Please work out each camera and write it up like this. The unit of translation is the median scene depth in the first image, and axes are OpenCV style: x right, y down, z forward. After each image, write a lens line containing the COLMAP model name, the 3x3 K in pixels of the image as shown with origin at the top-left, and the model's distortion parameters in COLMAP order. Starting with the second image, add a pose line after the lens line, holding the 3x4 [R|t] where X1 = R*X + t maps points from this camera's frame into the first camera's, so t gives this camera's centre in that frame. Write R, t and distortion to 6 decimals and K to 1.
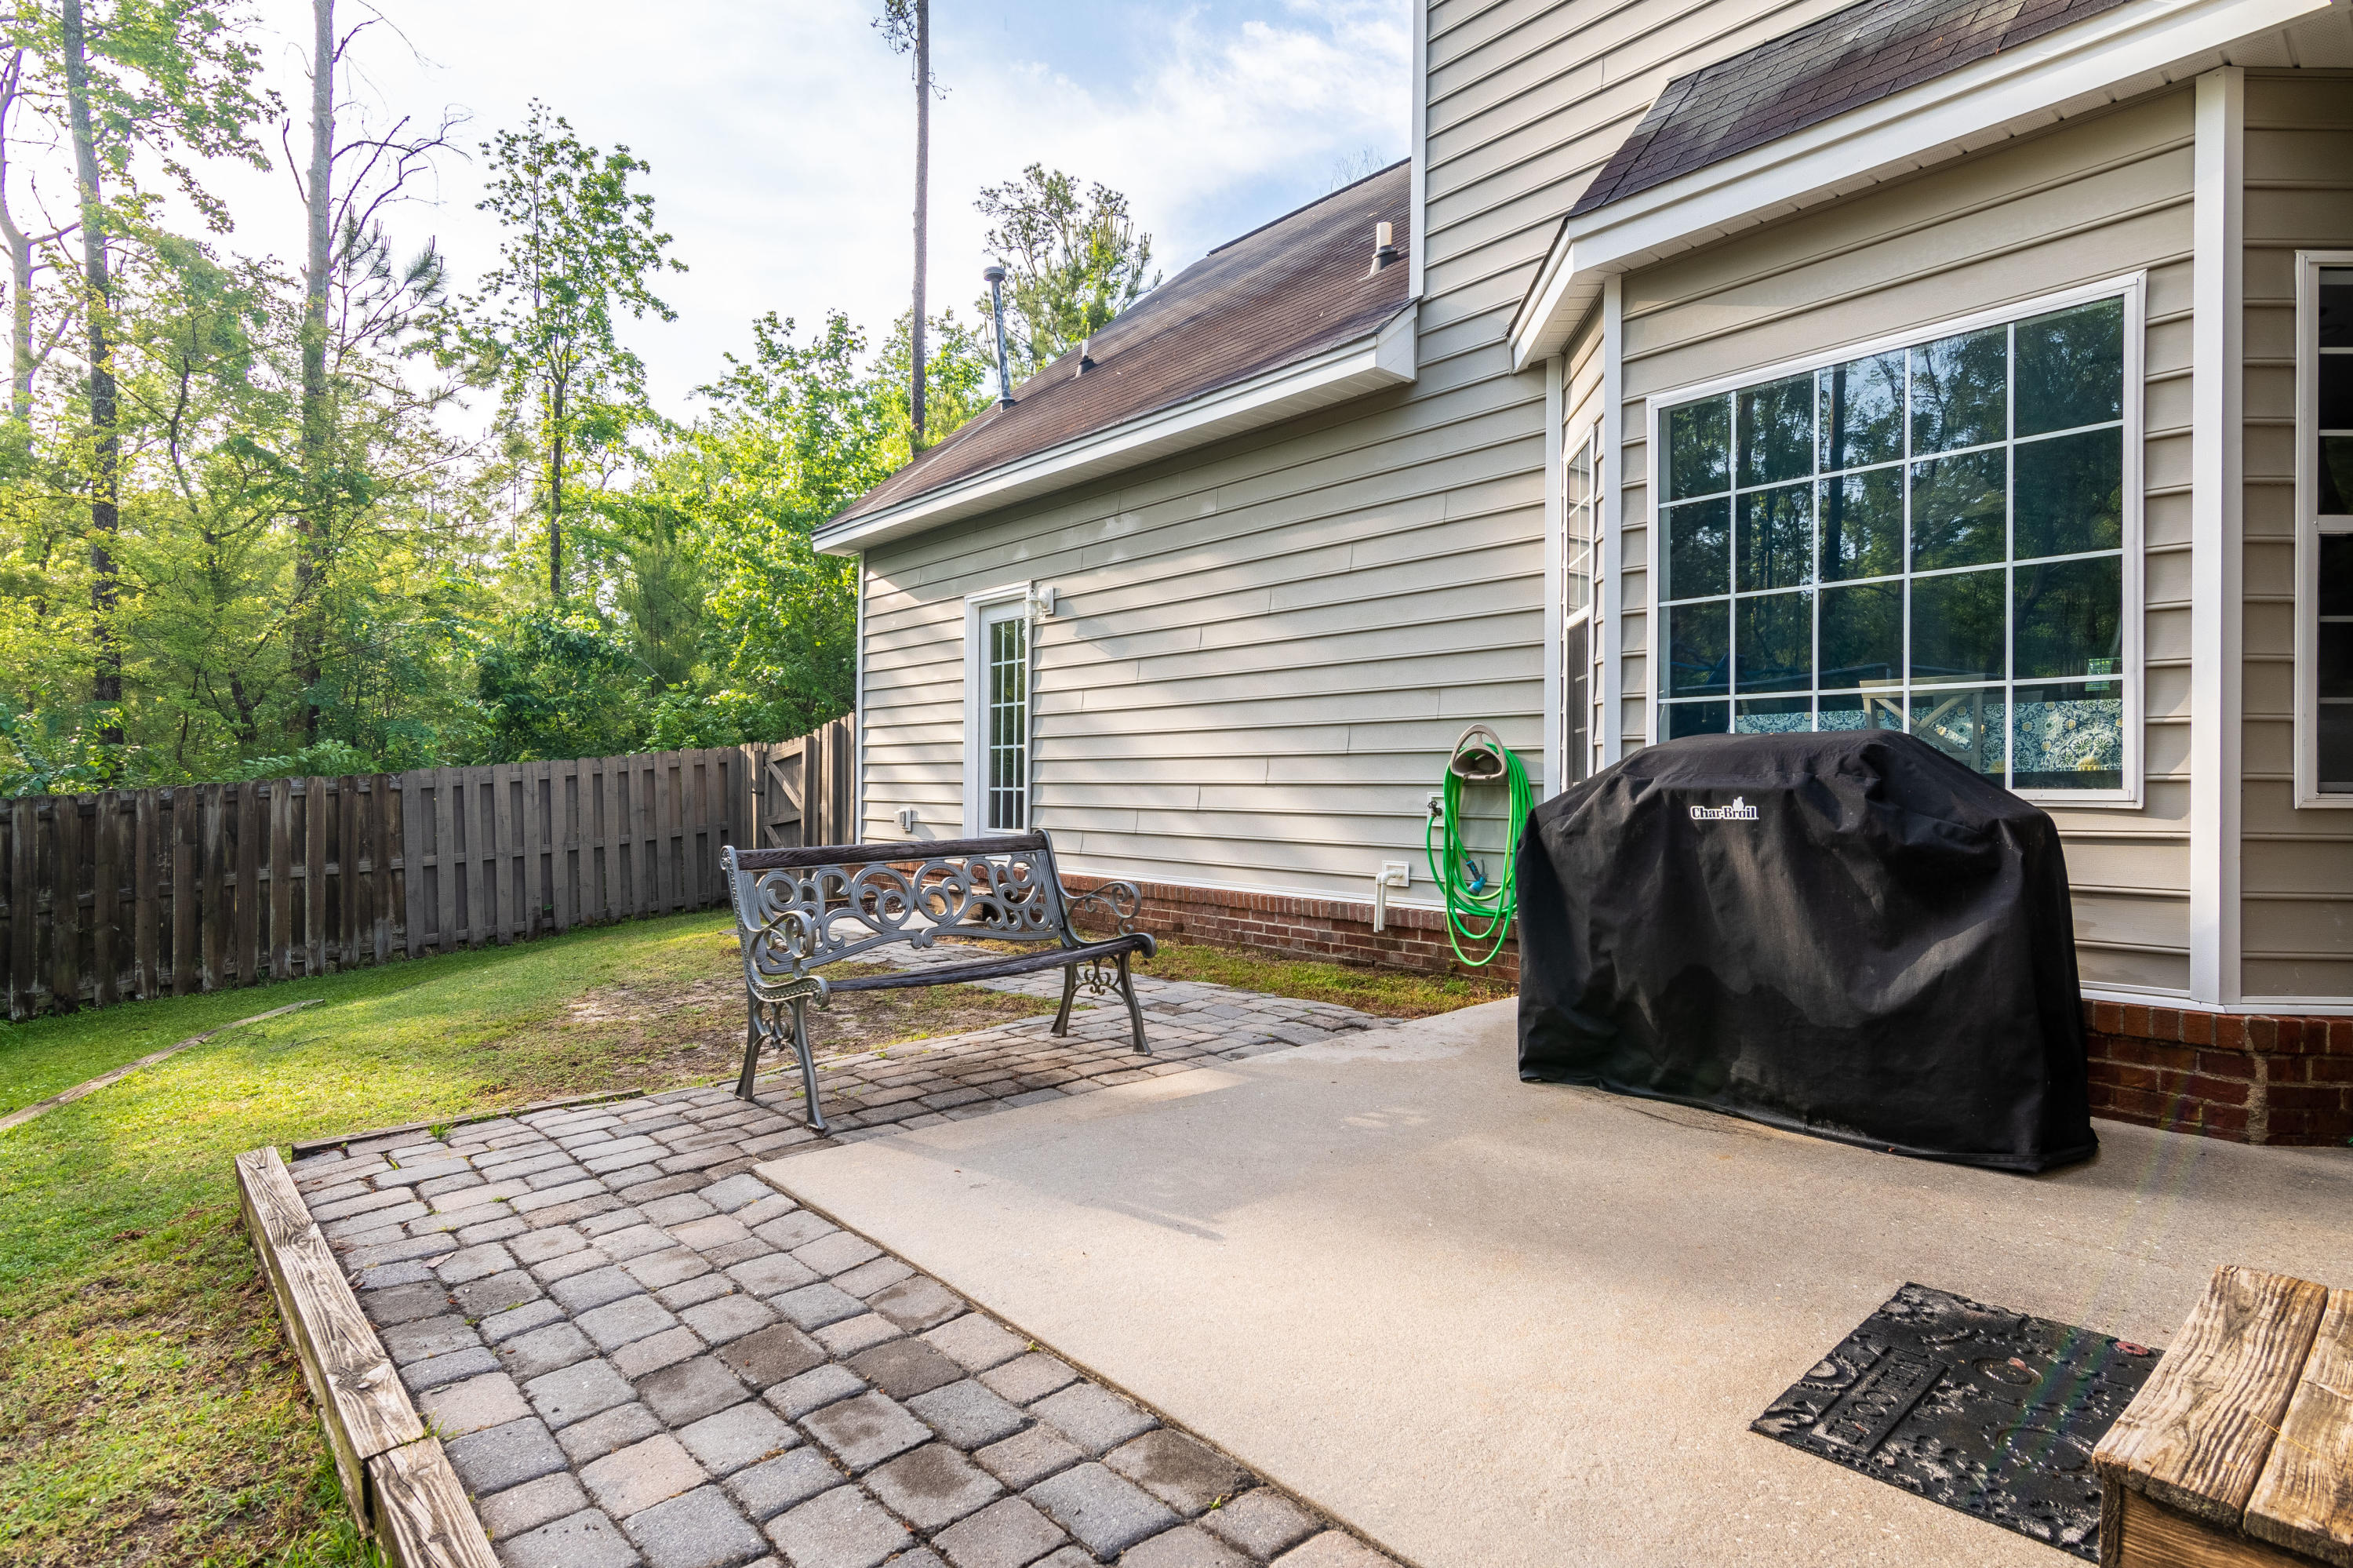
lens RADIAL K [[1163.3, 0, 1195.4], [0, 1163.3, 778.8], [0, 0, 1]] dist [0.005427, -0.000590]
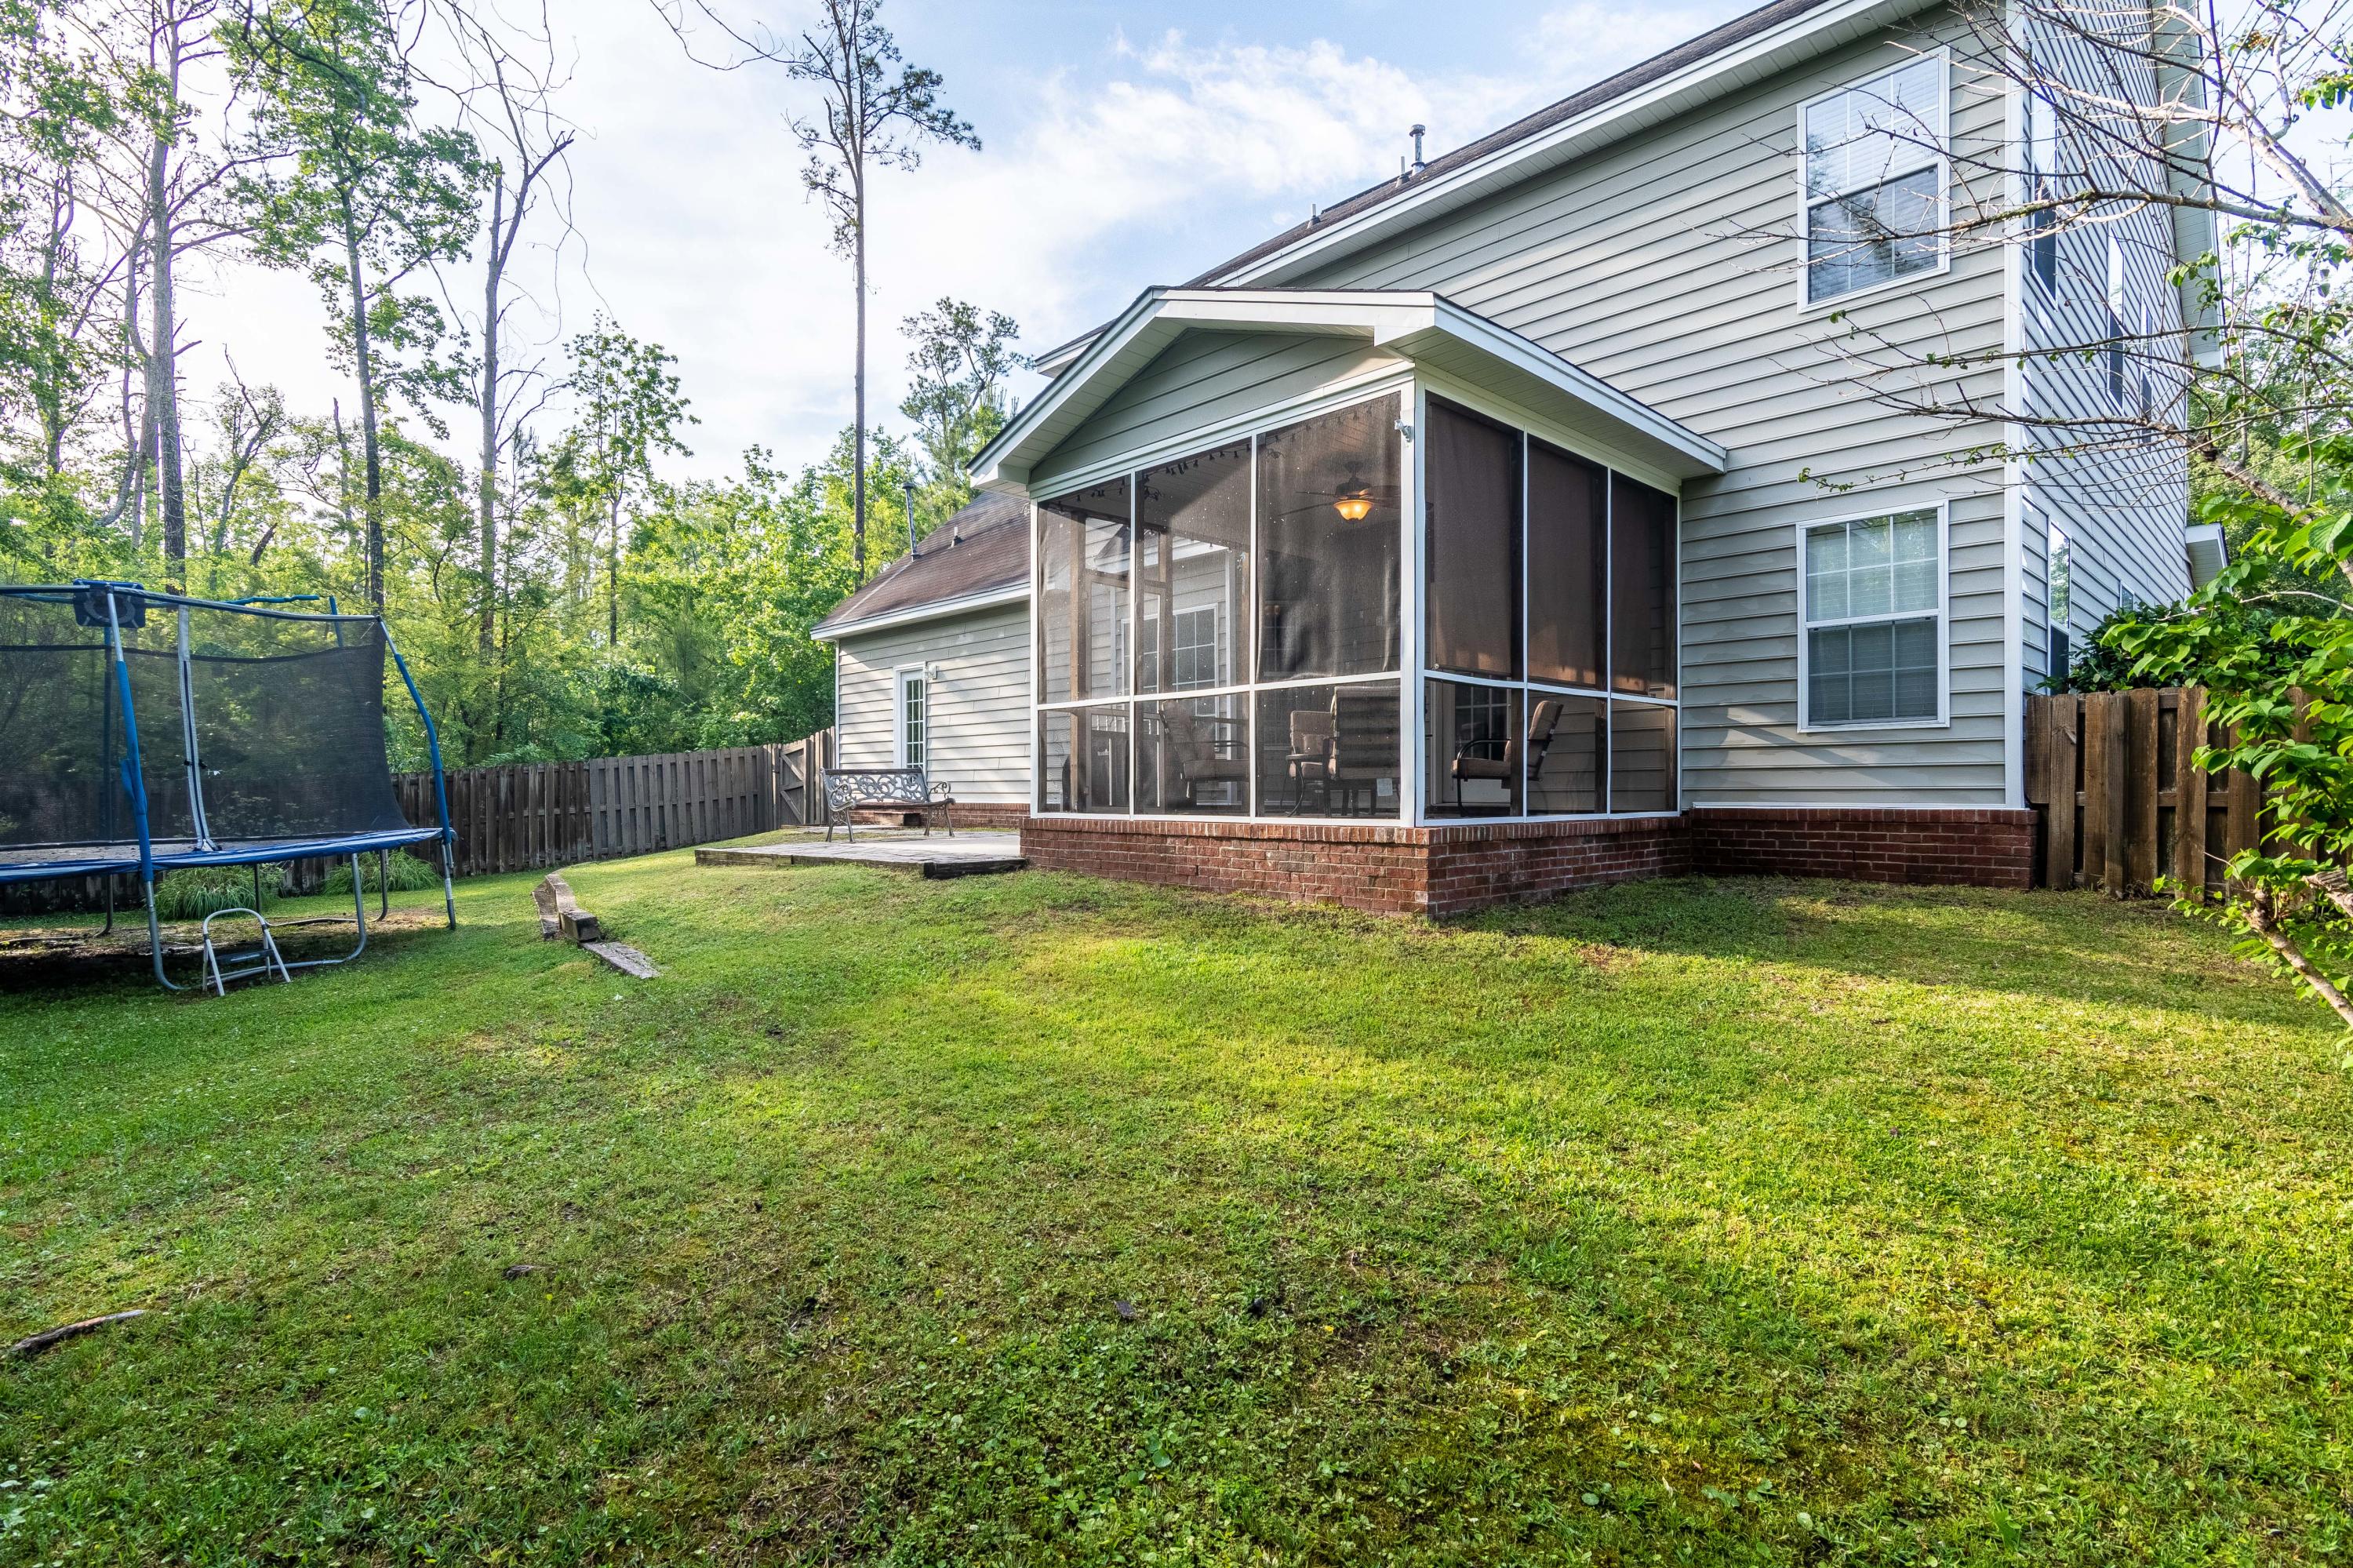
lens RADIAL K [[1163.3, 0, 1155.9], [0, 1163.3, 796.2], [0, 0, 1]] dist [0.005427, -0.000590]
pose [[0.999696, -0.008726, 0.023046, 0.102369], [0.008526, 0.999926, 0.008728, 0.024975], [-0.023121, -0.008528, 0.999696, -0.504180]]
